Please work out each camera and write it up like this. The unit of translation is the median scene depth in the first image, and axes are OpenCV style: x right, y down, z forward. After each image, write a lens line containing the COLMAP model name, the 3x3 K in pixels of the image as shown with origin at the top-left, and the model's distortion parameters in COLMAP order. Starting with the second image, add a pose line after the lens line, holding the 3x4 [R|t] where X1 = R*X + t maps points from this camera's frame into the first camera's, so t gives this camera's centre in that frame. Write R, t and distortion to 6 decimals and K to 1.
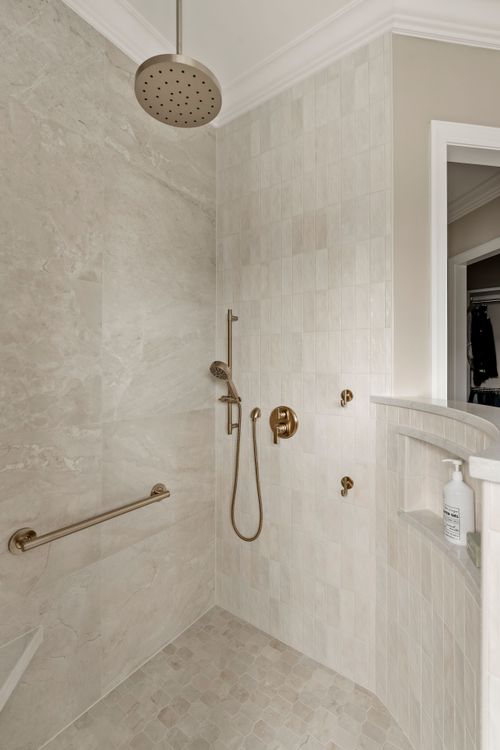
lens RADIAL K [[341.2, 0, 247.8], [0, 341.2, 369.1], [0, 0, 1]] dist [-0.005286, 0.001476]
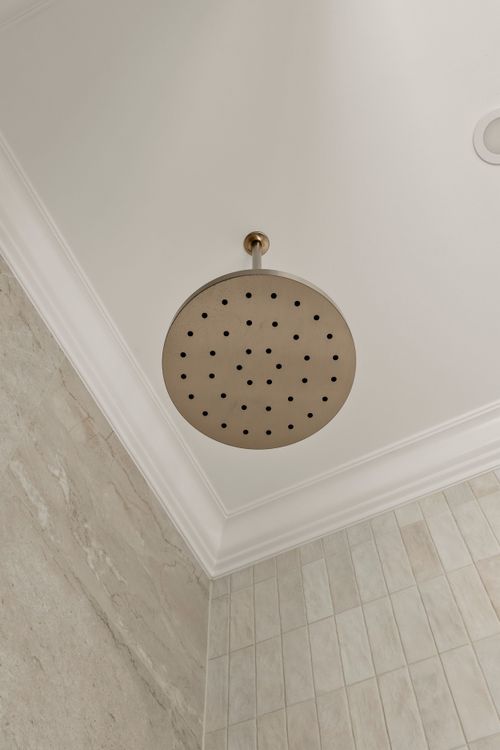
lens RADIAL K [[738.2, 0, 245.5], [0, 738.2, 375.3], [0, 0, 1]] dist [-0.001881, 0.000000]
pose [[0.981678, 0.167361, 0.091093, -0.202697], [0.011474, 0.425274, -0.904992, 0.045959], [-0.190200, 0.889456, 0.415562, 0.412946]]
